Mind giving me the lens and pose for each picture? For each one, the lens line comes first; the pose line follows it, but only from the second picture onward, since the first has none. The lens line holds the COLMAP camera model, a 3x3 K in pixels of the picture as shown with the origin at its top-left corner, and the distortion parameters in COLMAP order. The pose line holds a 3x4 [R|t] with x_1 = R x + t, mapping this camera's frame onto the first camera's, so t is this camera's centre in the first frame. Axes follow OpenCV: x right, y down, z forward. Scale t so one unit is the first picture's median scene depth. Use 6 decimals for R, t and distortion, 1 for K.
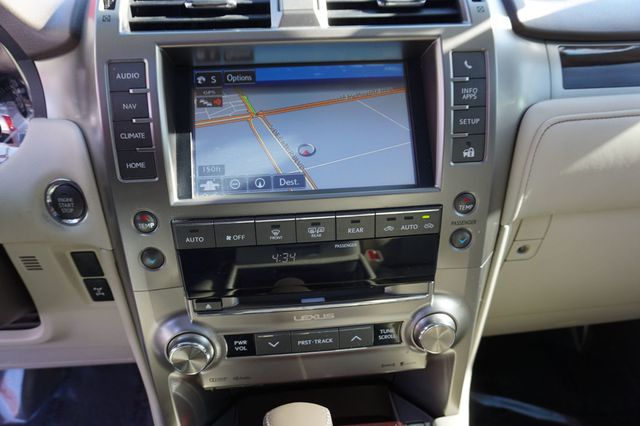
lens RADIAL K [[437.5, 0, 318.9], [0, 437.5, 212.3], [0, 0, 1]] dist [-0.043395, 0.033757]
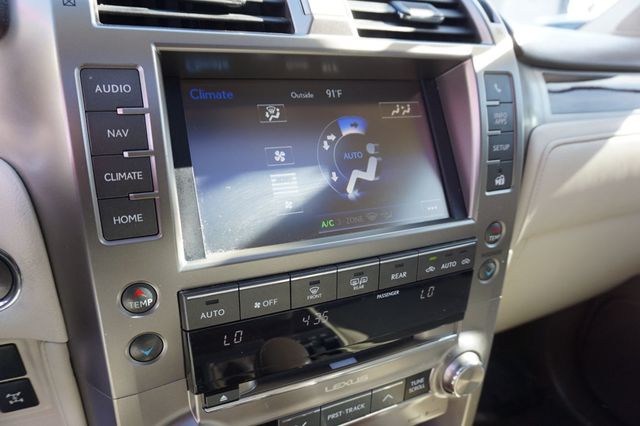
lens RADIAL K [[437.5, 0, 318.9], [0, 437.5, 212.3], [0, 0, 1]] dist [-0.043395, 0.033757]
pose [[0.940791, -0.063290, 0.333026, -0.335707], [0.074637, 0.996982, -0.021377, -0.074884], [-0.330668, 0.044967, 0.942675, 0.236904]]
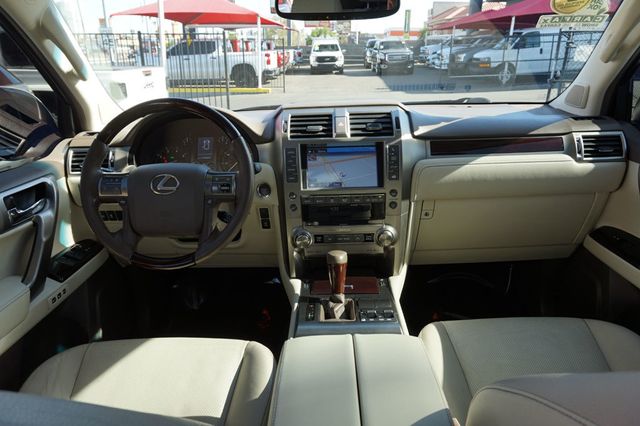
lens RADIAL K [[434.0, 0, 318.4], [0, 434.0, 213.8], [0, 0, 1]] dist [-0.050056, 0.042746]
pose [[0.993424, 0.028487, -0.110892, 0.153533], [-0.032321, 0.998935, -0.032928, 0.248113], [0.109836, 0.036295, 0.993287, -2.119634]]
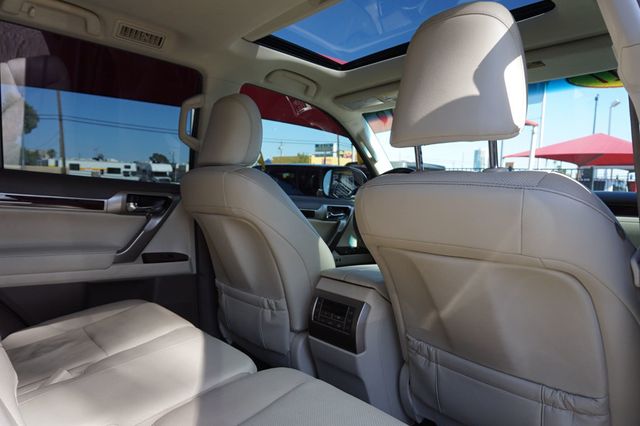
lens RADIAL K [[437.5, 0, 318.9], [0, 437.5, 212.3], [0, 0, 1]] dist [-0.043395, 0.033757]
pose [[0.575424, 0.056676, -0.815889, 2.833156], [-0.339472, 0.924151, -0.175224, 1.307882], [0.744074, 0.377800, 0.551018, -3.136169]]
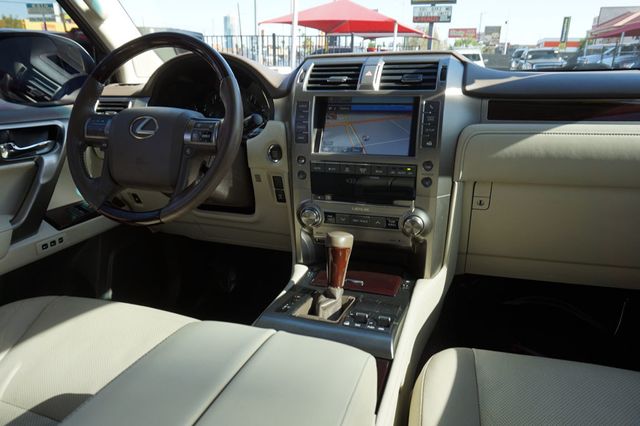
lens RADIAL K [[434.0, 0, 318.4], [0, 434.0, 213.8], [0, 0, 1]] dist [-0.050056, 0.042746]
pose [[0.913336, 0.132159, -0.385164, 0.729345], [-0.154981, 0.987501, -0.028669, 0.390046], [0.376561, 0.085878, 0.922403, -1.317919]]
